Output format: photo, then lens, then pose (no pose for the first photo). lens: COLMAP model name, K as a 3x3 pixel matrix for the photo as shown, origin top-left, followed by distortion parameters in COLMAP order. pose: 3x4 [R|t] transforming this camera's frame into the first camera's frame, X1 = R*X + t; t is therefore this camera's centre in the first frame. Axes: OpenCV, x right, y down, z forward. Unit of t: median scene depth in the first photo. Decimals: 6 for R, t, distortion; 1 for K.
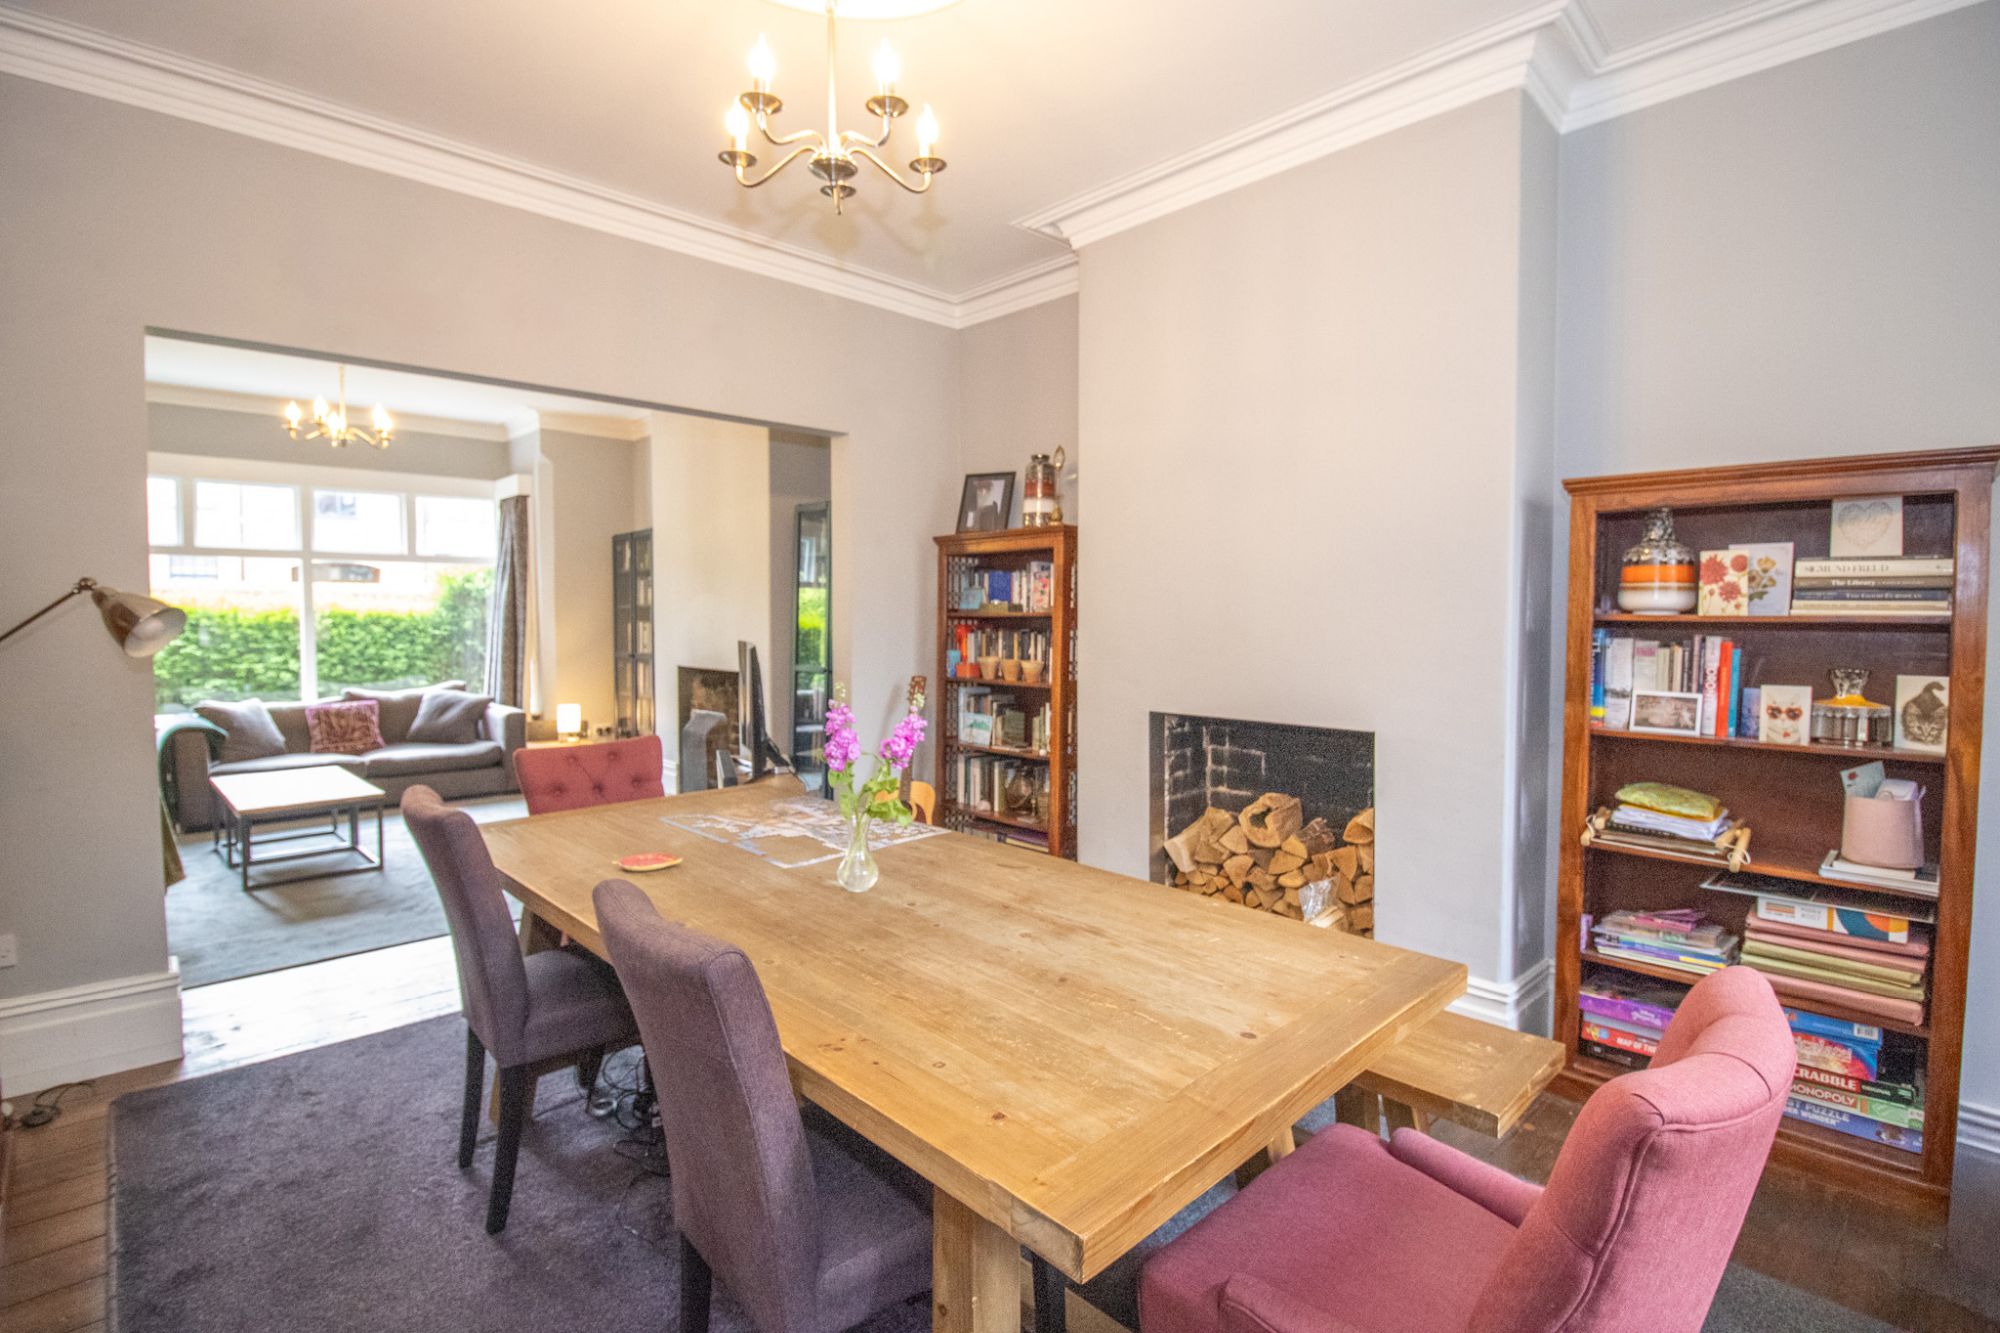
lens RADIAL K [[936.5, 0, 1009.9], [0, 936.5, 638.4], [0, 0, 1]] dist [-0.010324, -0.000369]
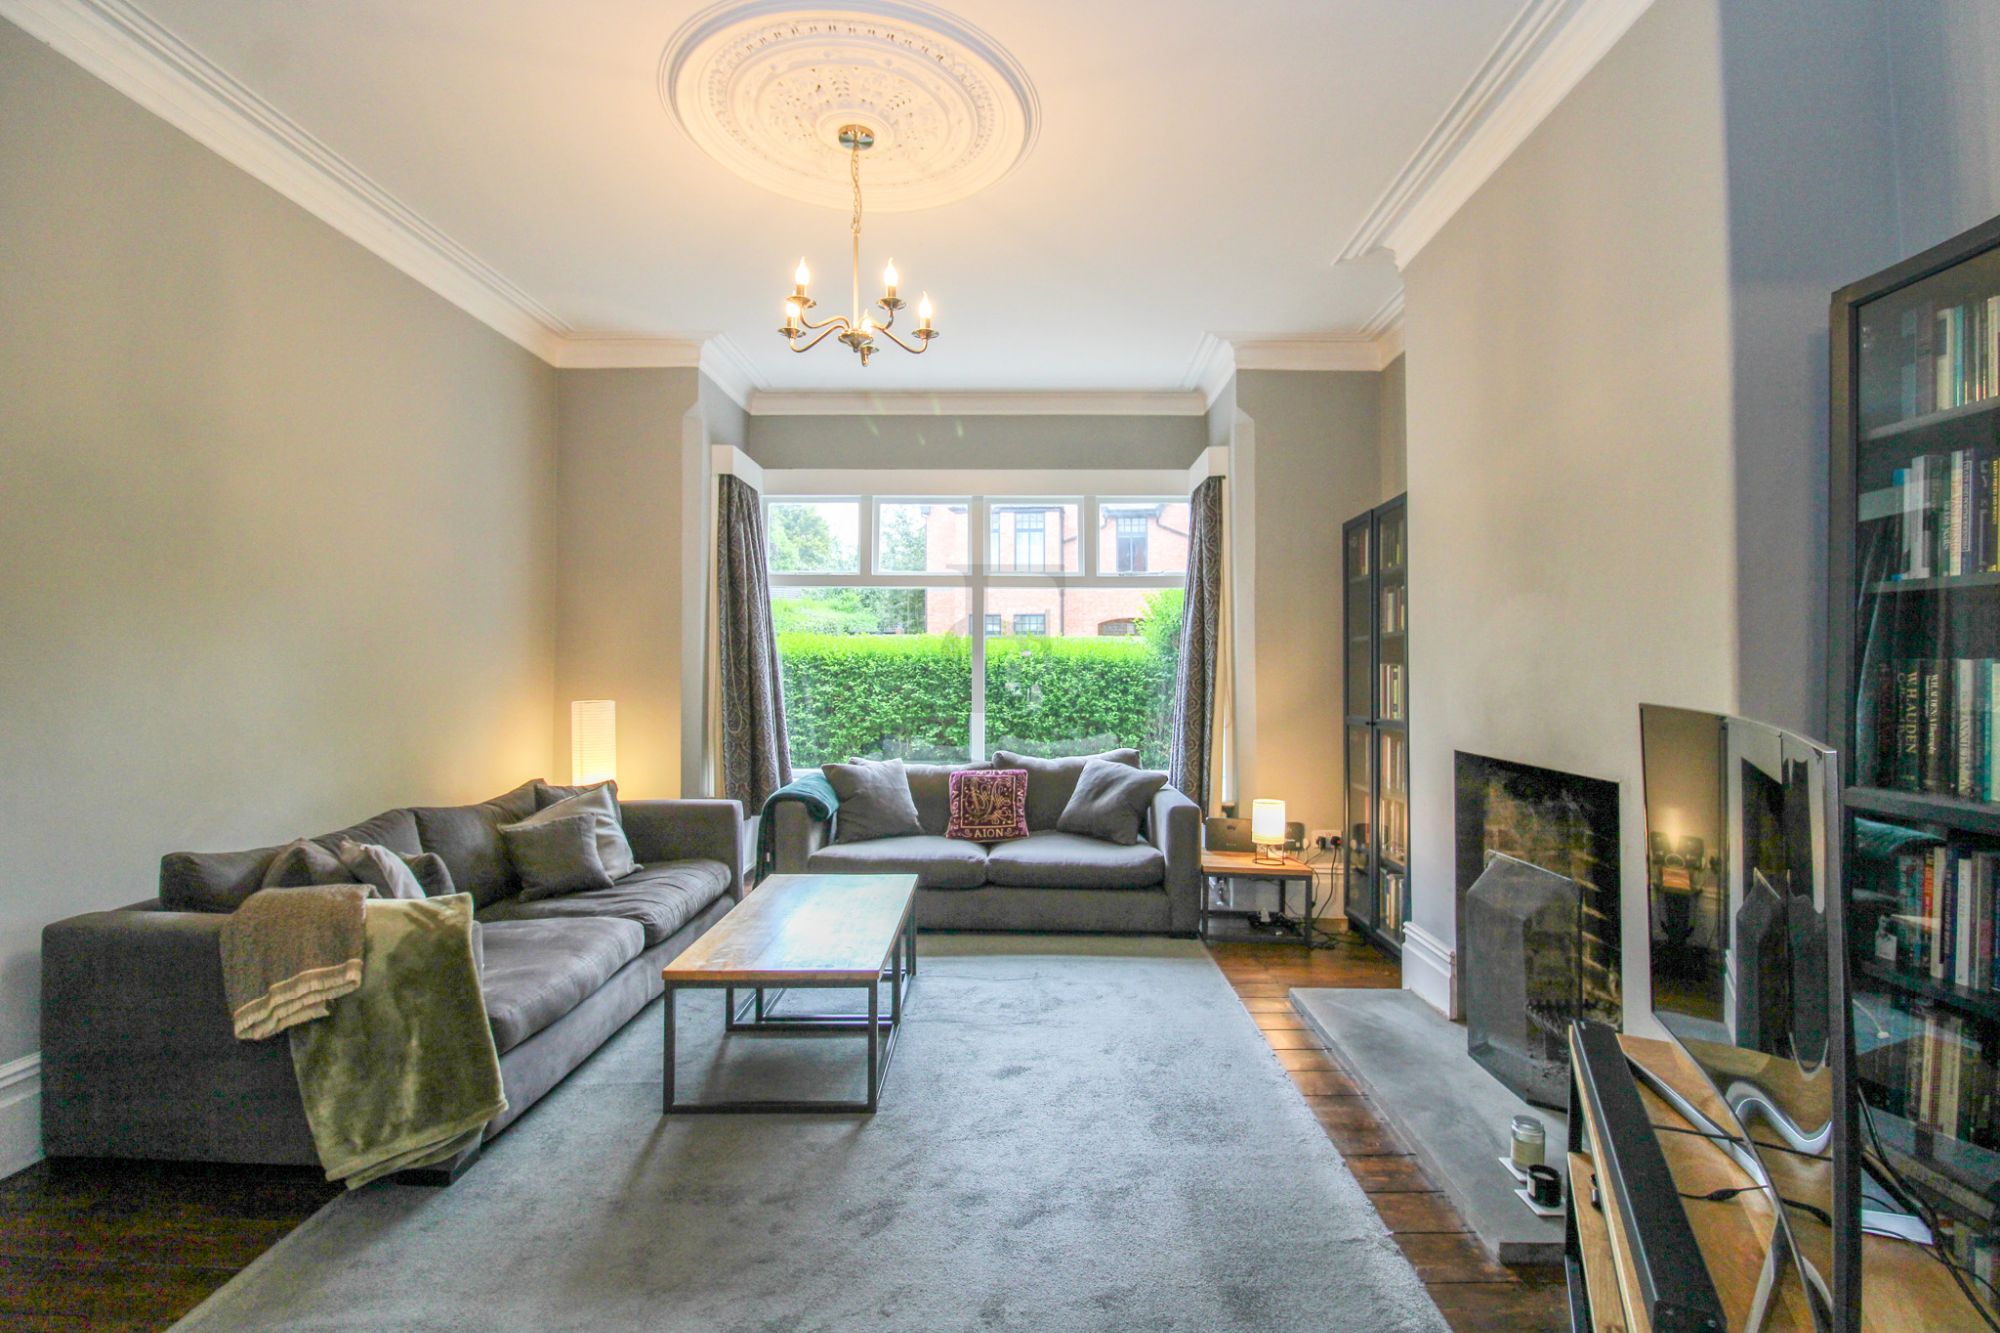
lens RADIAL K [[936.5, 0, 1009.9], [0, 936.5, 638.4], [0, 0, 1]] dist [-0.010324, -0.000369]
pose [[0.707924, -0.018377, -0.706049, -0.151989], [-0.022843, 0.998543, -0.048894, -0.000073], [0.705919, 0.050742, 0.706473, 0.426444]]
